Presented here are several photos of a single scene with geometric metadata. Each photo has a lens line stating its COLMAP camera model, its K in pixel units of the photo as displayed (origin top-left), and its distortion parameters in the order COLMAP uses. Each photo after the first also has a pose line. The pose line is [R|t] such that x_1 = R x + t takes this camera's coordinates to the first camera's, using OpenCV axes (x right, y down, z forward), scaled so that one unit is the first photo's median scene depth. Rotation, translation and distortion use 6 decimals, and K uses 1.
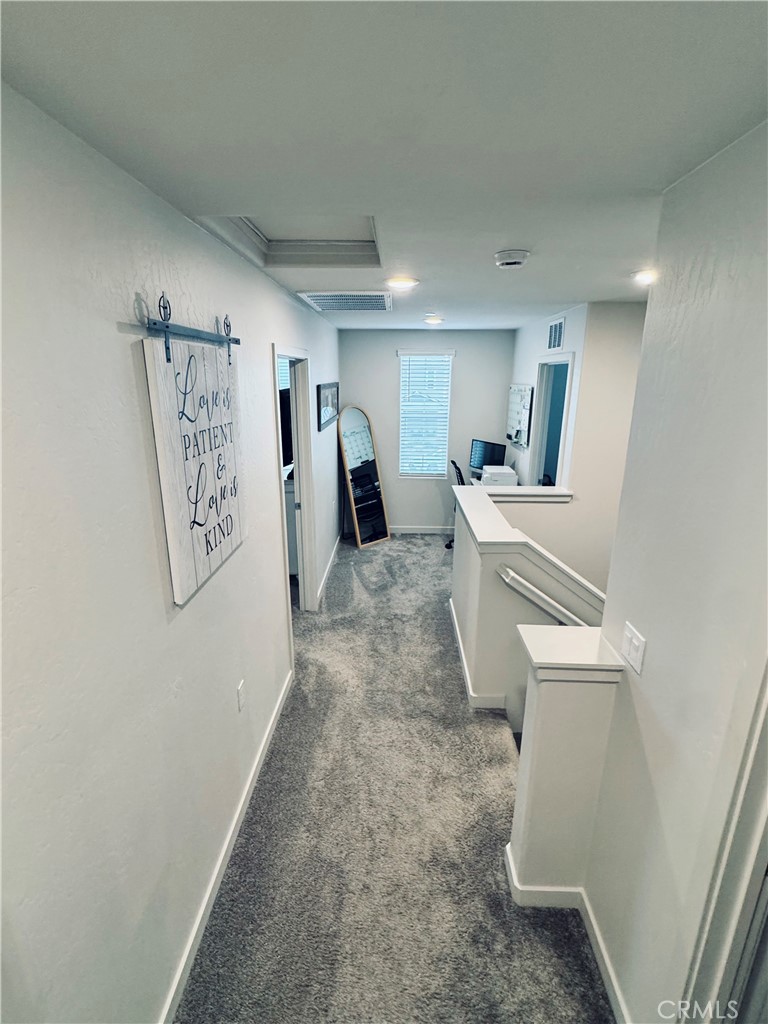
lens RADIAL K [[482.8, 0, 381.3], [0, 482.8, 512.0], [0, 0, 1]] dist [0.002177, 0.000120]
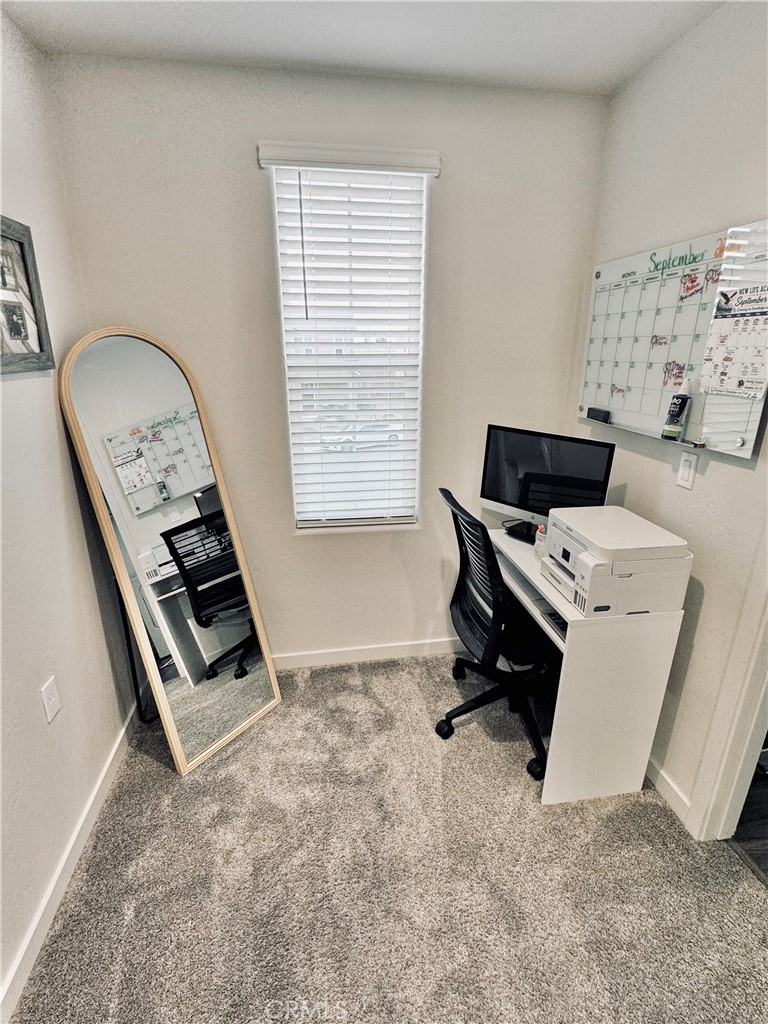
lens RADIAL K [[482.8, 0, 384.8], [0, 482.8, 513.6], [0, 0, 1]] dist [0.002177, 0.000120]
pose [[0.981817, -0.064701, 0.178465, 0.041805], [0.052344, 0.995950, 0.073107, -0.115602], [-0.182473, -0.062437, 0.981226, 0.658520]]
